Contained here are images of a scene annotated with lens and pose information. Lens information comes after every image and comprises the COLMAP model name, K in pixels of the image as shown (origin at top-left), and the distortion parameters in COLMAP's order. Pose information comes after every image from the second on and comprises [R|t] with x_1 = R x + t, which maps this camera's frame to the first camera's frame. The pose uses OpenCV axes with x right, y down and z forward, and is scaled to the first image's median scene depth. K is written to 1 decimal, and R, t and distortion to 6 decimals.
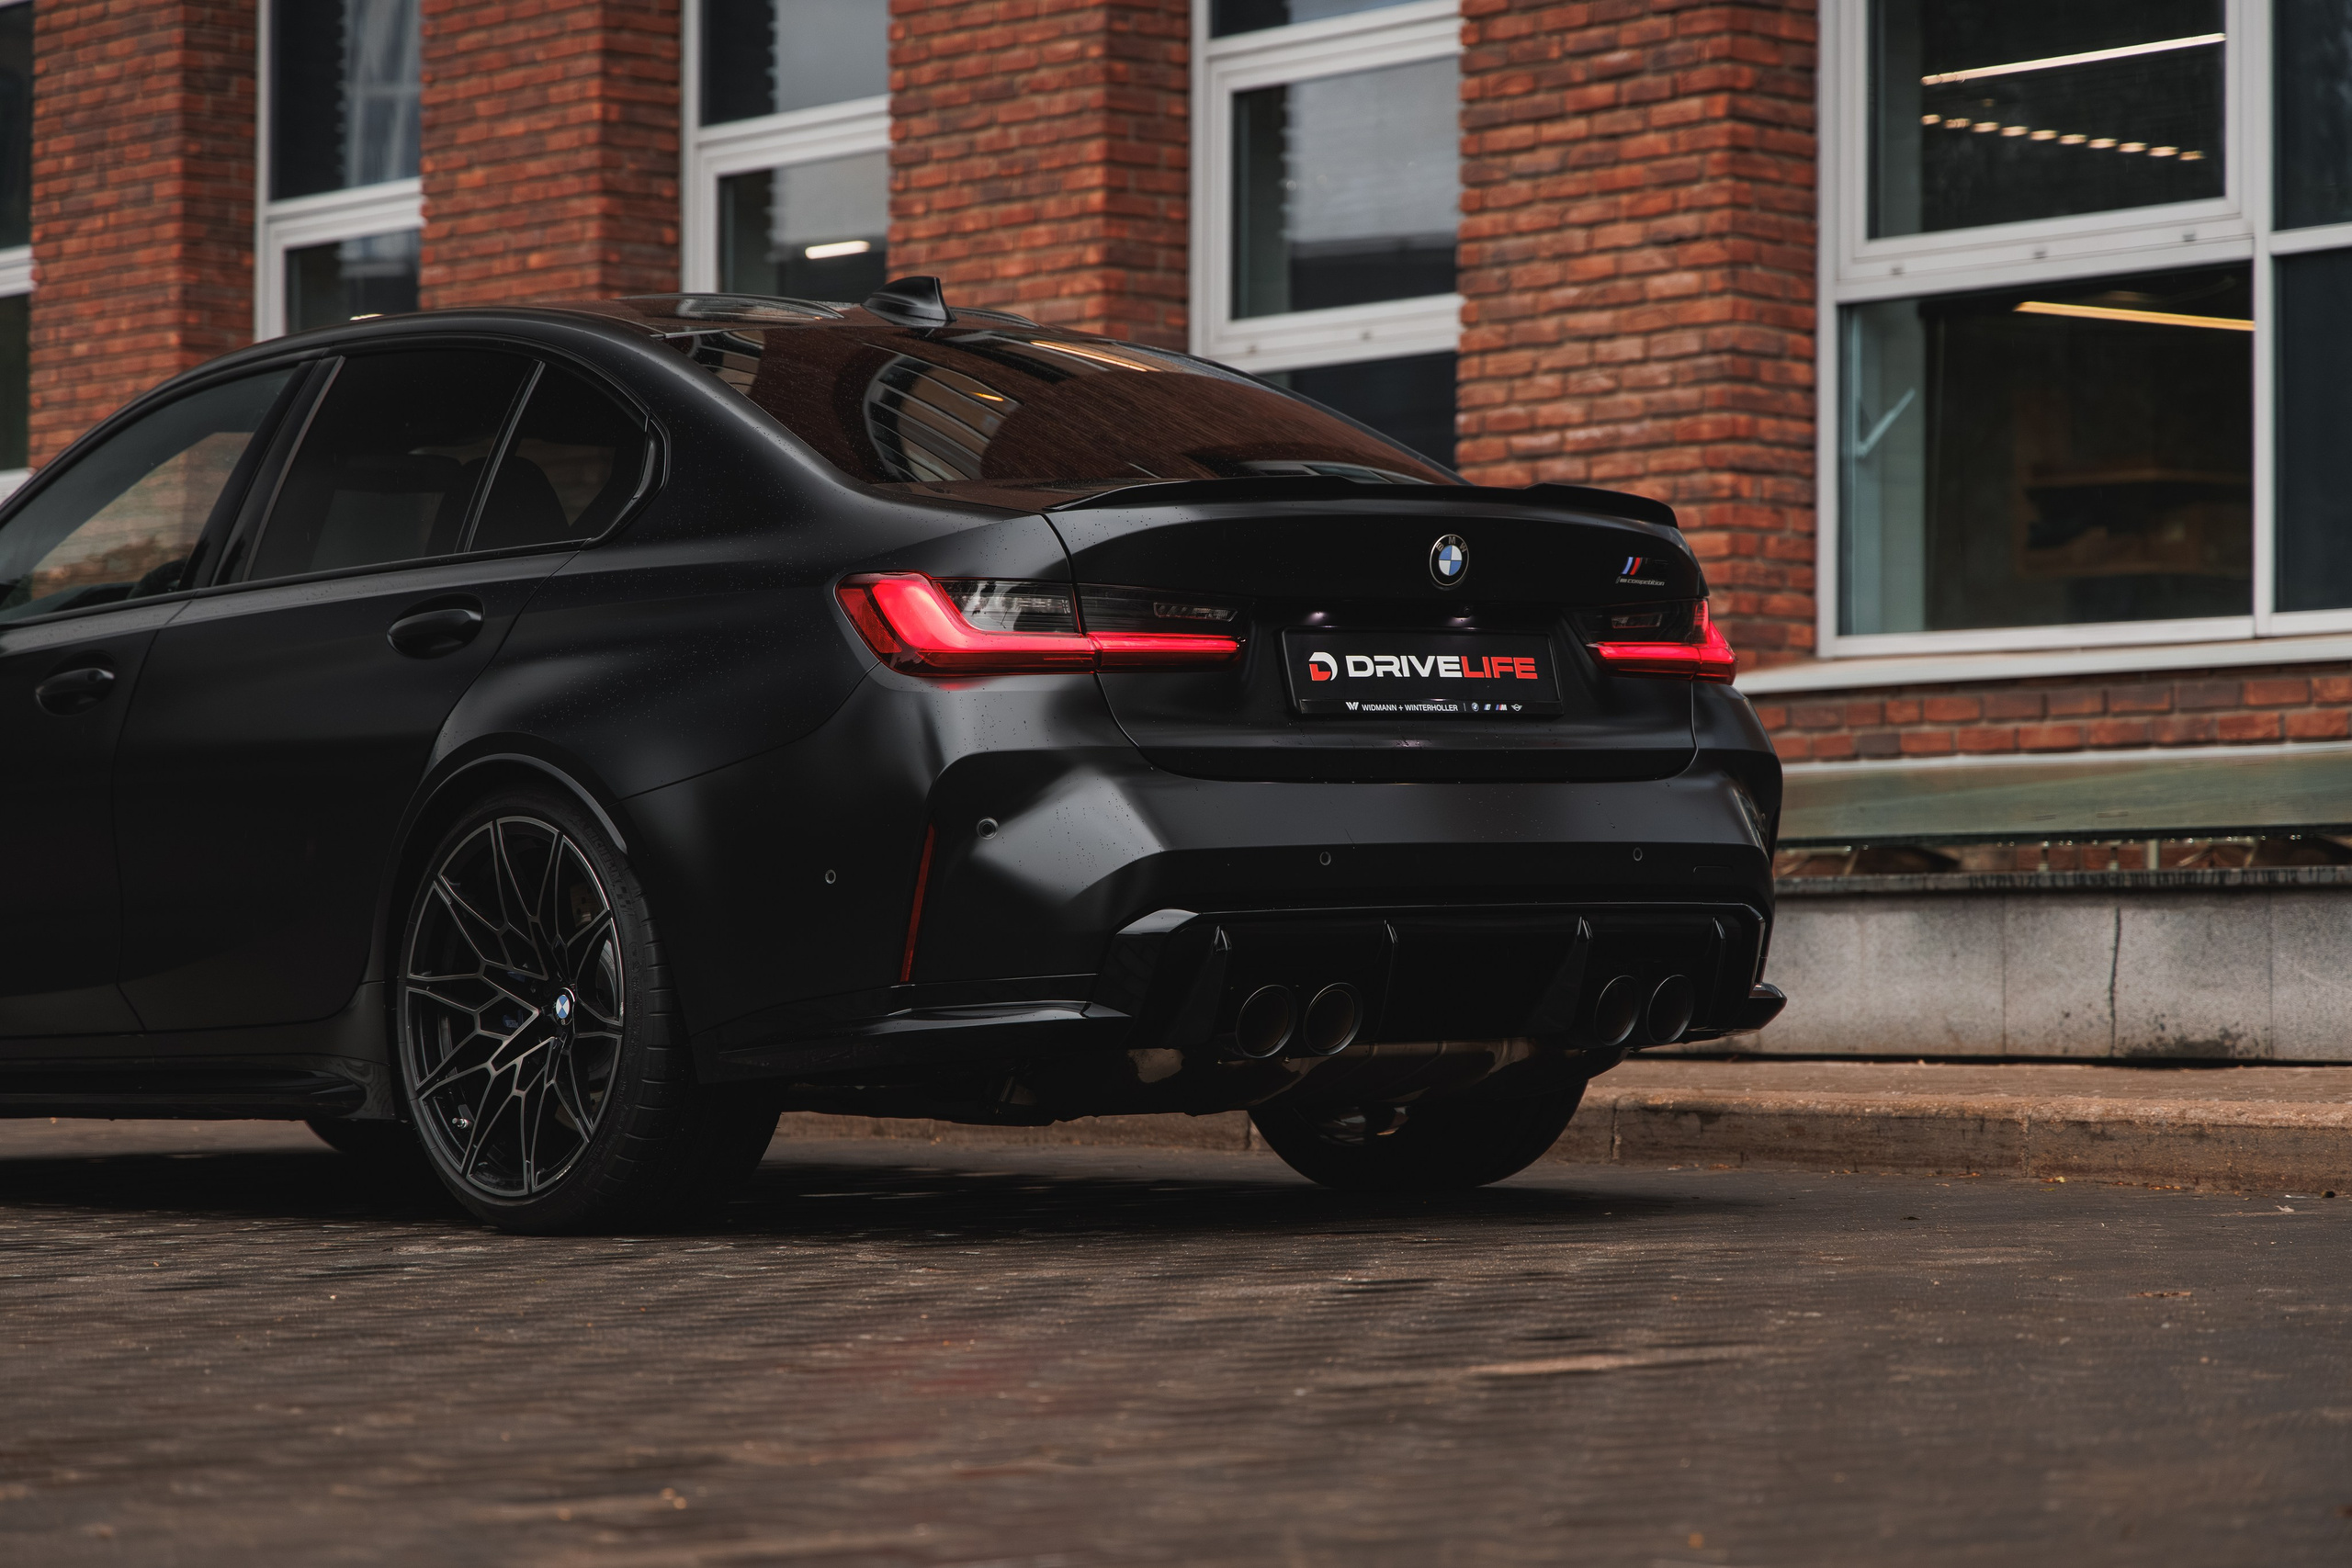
lens RADIAL K [[7104.9, 0, 1180.1], [0, 7104.9, 811.1], [0, 0, 1]] dist [0.188944, -2.991349]
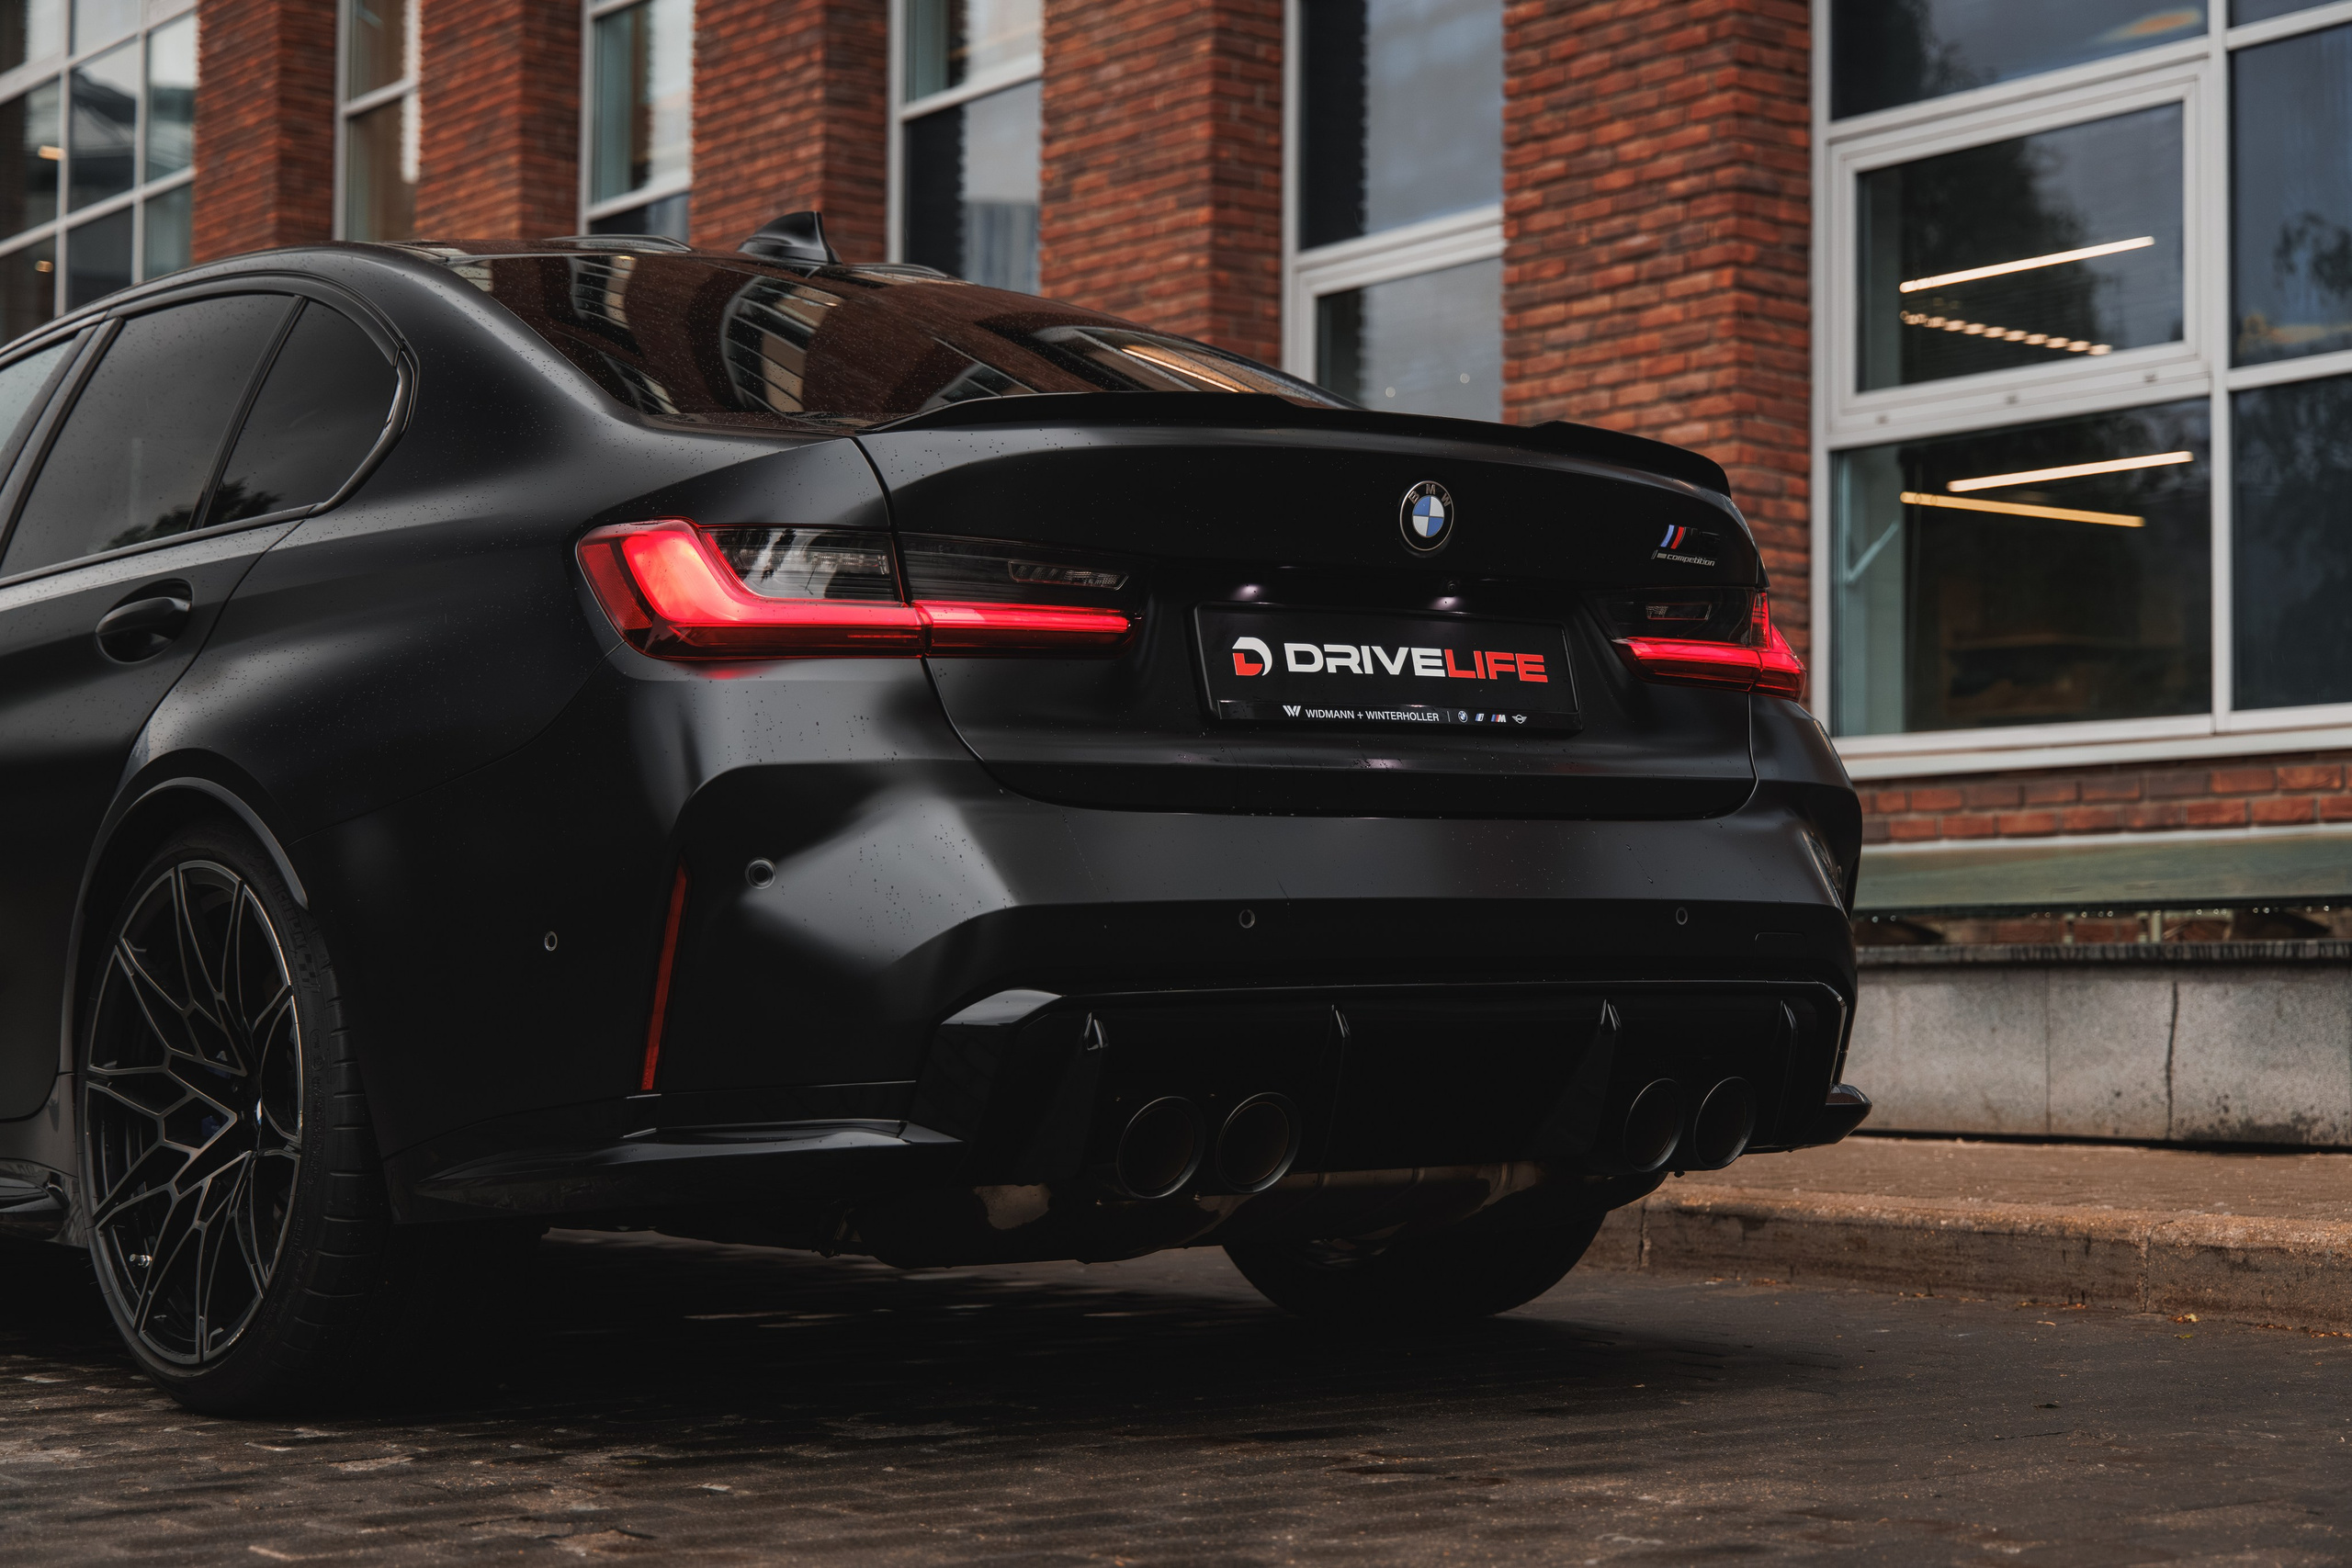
lens RADIAL K [[4278.8, 0, 1176.0], [0, 4278.8, 784.0], [0, 0, 1]] dist [0.020881, -0.212631]
pose [[0.999036, 0.002261, -0.043841, 0.023825], [-0.003523, 0.999581, -0.028727, 0.004105], [0.043758, 0.028853, 0.998625, 0.421834]]
